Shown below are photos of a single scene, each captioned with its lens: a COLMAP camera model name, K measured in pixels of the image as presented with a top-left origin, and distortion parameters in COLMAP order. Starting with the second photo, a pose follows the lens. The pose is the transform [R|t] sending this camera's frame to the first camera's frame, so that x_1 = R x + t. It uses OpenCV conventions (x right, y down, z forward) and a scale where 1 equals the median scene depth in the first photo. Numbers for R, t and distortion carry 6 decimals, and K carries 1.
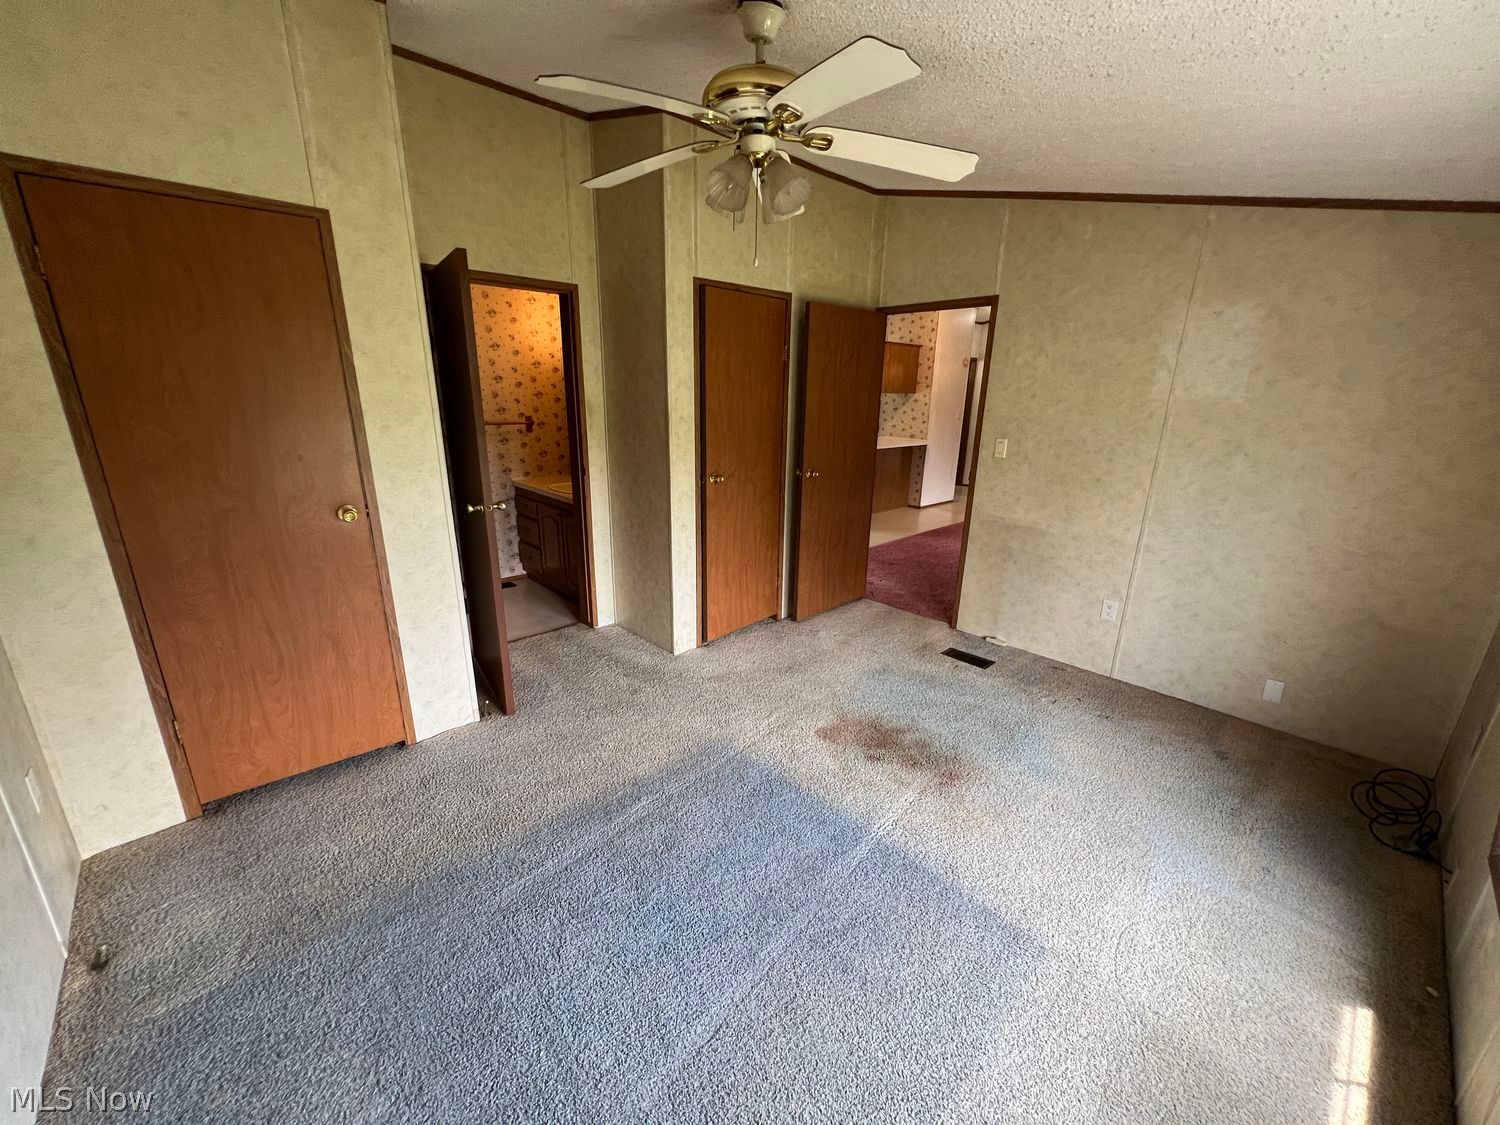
lens RADIAL K [[599.4, 0, 748.1], [0, 599.4, 565.2], [0, 0, 1]] dist [-0.001575, 0.000238]
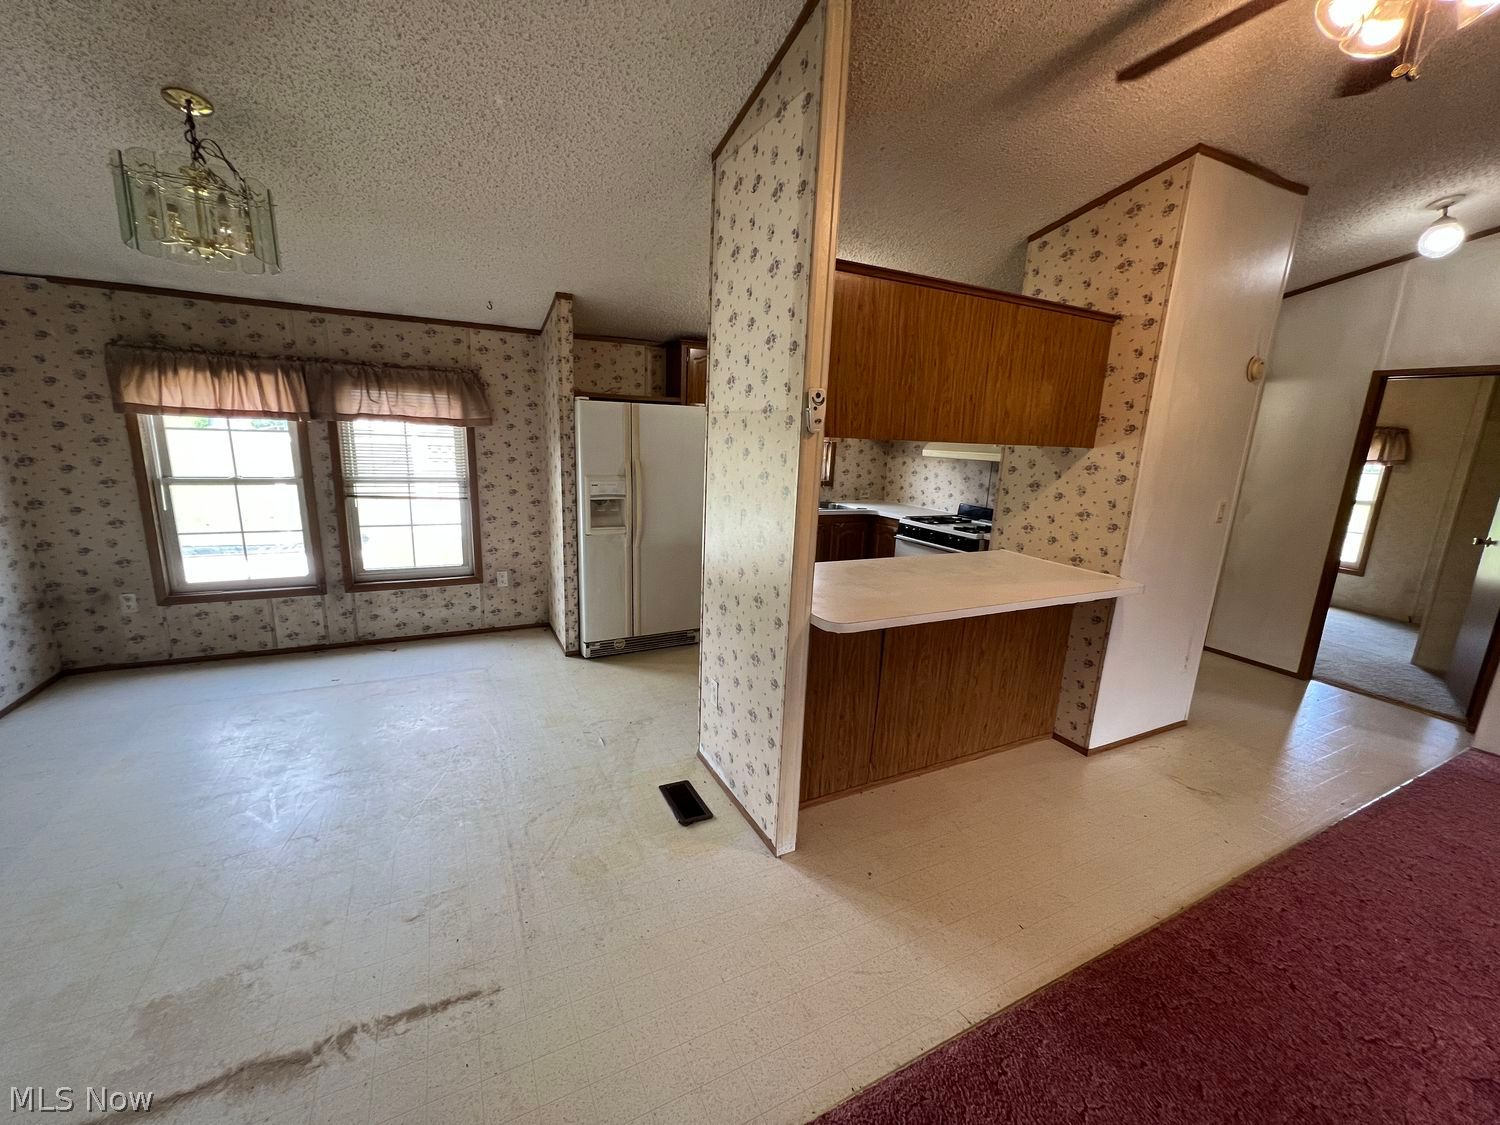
lens RADIAL K [[599.4, 0, 748.1], [0, 599.4, 565.2], [0, 0, 1]] dist [-0.001575, 0.000238]
pose [[0.959773, 0.080800, -0.268901, 0.183090], [-0.098926, 0.993600, -0.054531, -0.176313], [0.262773, 0.078938, 0.961623, 0.603706]]
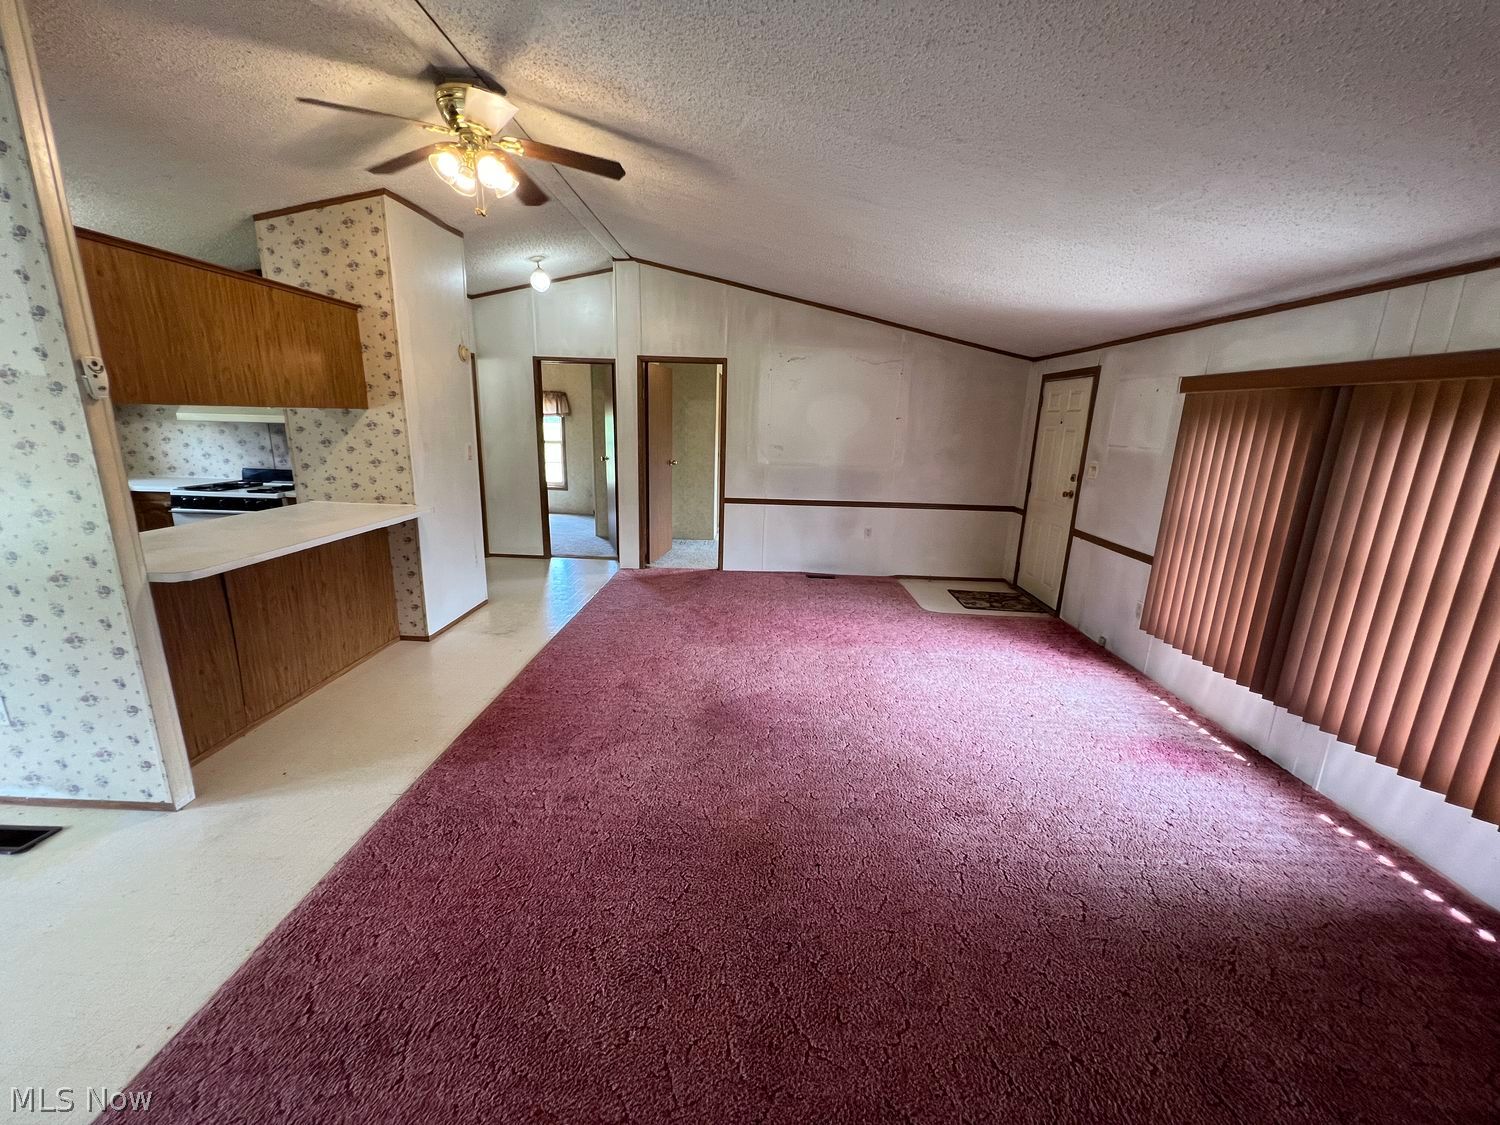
lens RADIAL K [[599.4, 0, 748.1], [0, 599.4, 565.2], [0, 0, 1]] dist [-0.001575, 0.000238]
pose [[0.701366, -0.168071, 0.692704, 0.144661], [0.179133, 0.982176, 0.056932, -0.141832], [-0.689926, 0.084156, 0.718972, 0.474247]]
